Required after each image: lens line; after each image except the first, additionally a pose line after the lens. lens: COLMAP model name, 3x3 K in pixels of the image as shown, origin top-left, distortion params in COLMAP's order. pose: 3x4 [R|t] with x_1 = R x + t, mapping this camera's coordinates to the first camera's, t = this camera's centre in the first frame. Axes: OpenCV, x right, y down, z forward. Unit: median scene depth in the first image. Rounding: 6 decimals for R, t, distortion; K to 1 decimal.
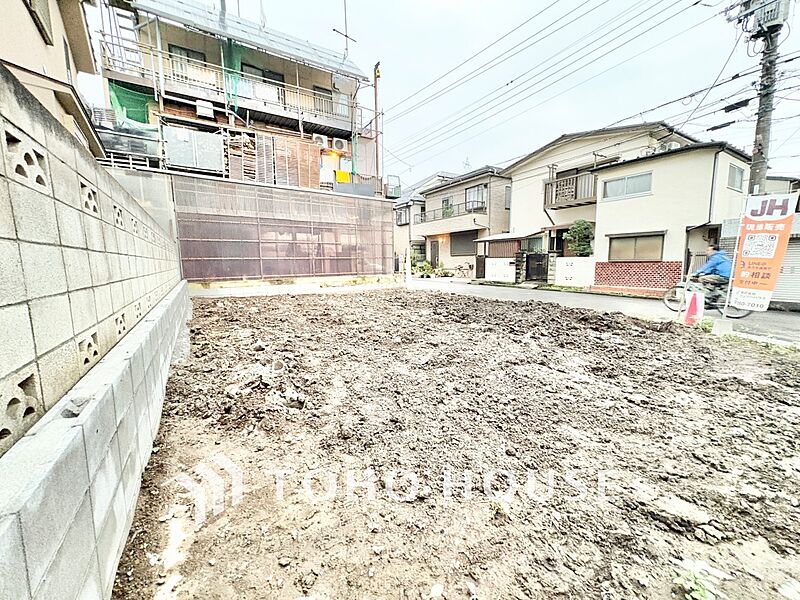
lens RADIAL K [[319.2, 0, 400.8], [0, 319.2, 299.6], [0, 0, 1]] dist [0.000123, -0.000029]
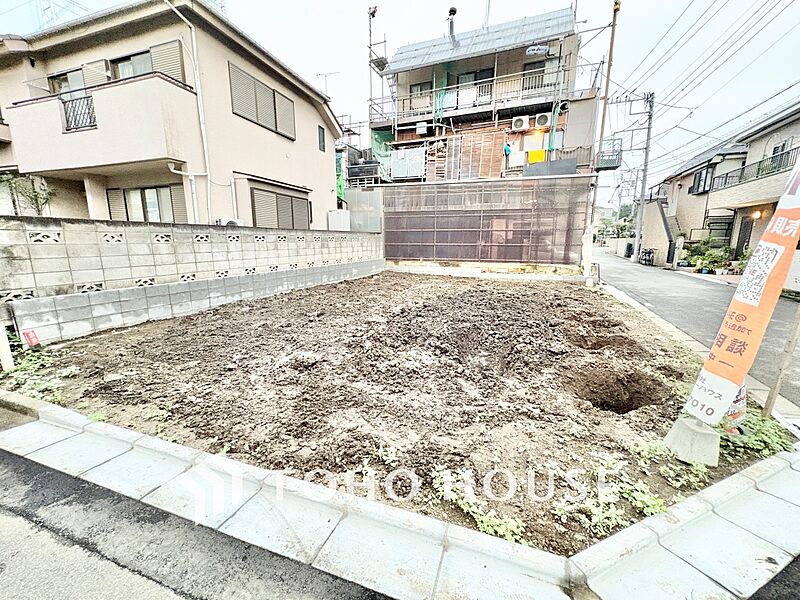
lens RADIAL K [[319.2, 0, 400.8], [0, 319.2, 299.6], [0, 0, 1]] dist [0.000123, -0.000029]
pose [[0.576534, 0.165809, -0.800073, 0.501373], [-0.107671, 0.986071, 0.126768, -0.058930], [0.809948, 0.013059, 0.586356, 0.169120]]
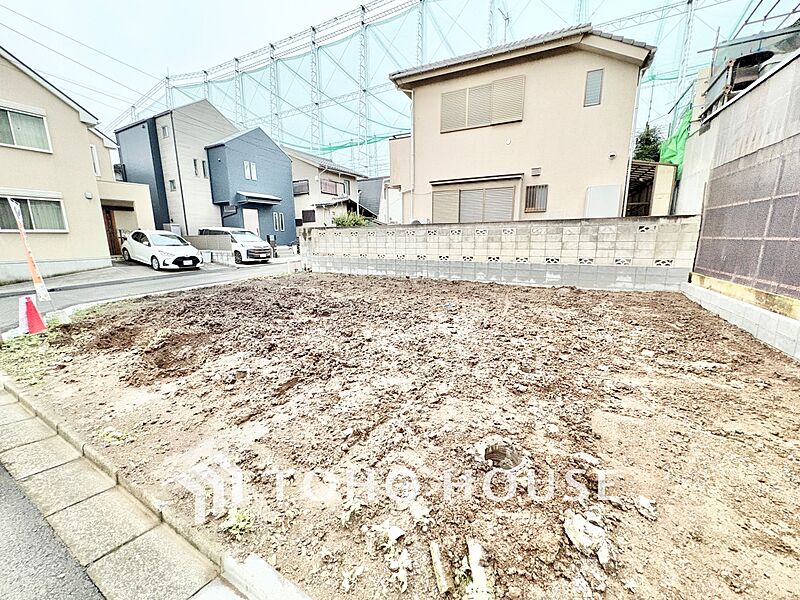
lens RADIAL K [[319.2, 0, 400.8], [0, 319.2, 299.6], [0, 0, 1]] dist [0.000123, -0.000029]
pose [[-0.881369, 0.114184, -0.458422, 0.204574], [-0.033284, 0.952933, 0.301350, -0.162233], [0.471255, 0.280858, -0.836085, 1.134892]]
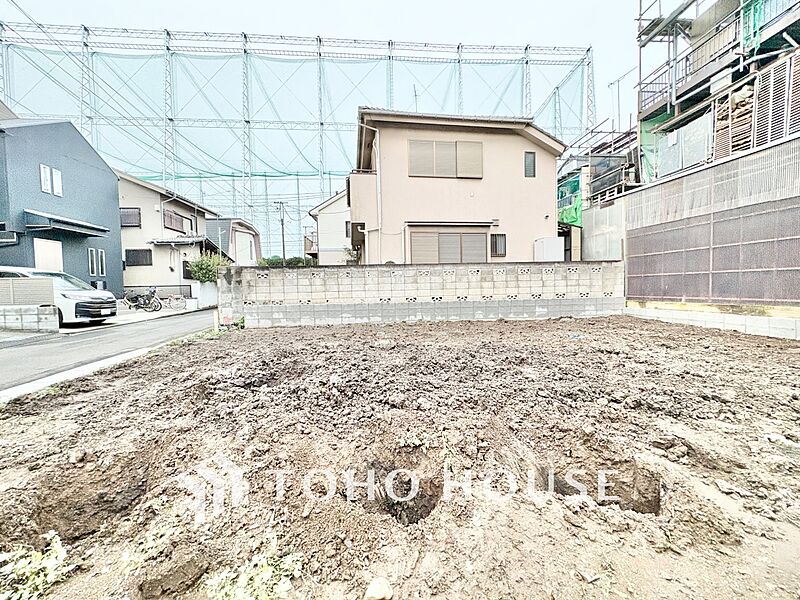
lens RADIAL K [[319.2, 0, 400.8], [0, 319.2, 299.6], [0, 0, 1]] dist [0.000123, -0.000029]
pose [[-0.463239, 0.058968, -0.884269, 0.468944], [-0.077083, 0.991322, 0.106488, -0.090894], [0.882874, 0.117492, -0.454674, 0.720206]]
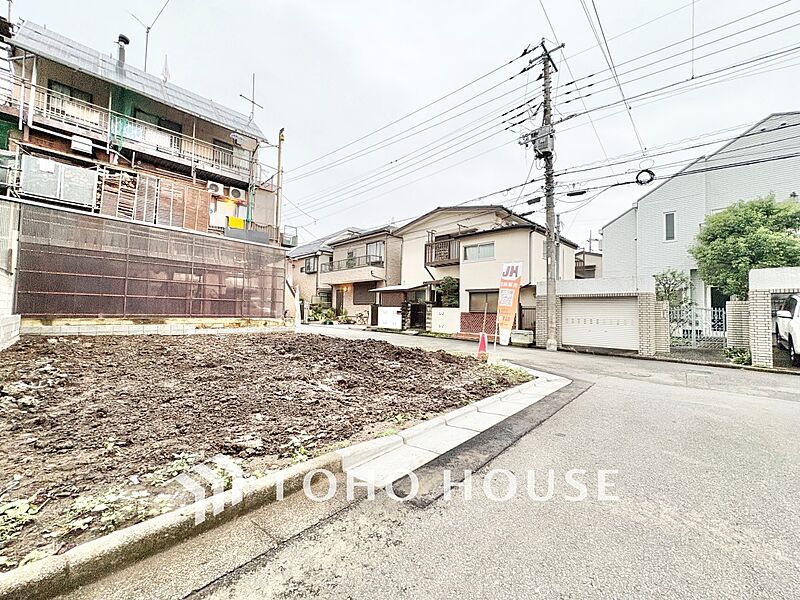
lens RADIAL K [[319.2, 0, 400.8], [0, 319.2, 299.6], [0, 0, 1]] dist [0.000123, -0.000029]
pose [[0.975235, 0.042491, 0.217052, 0.154918], [-0.007875, 0.987421, -0.157918, 0.025522], [-0.221032, 0.152298, 0.963302, -0.097282]]
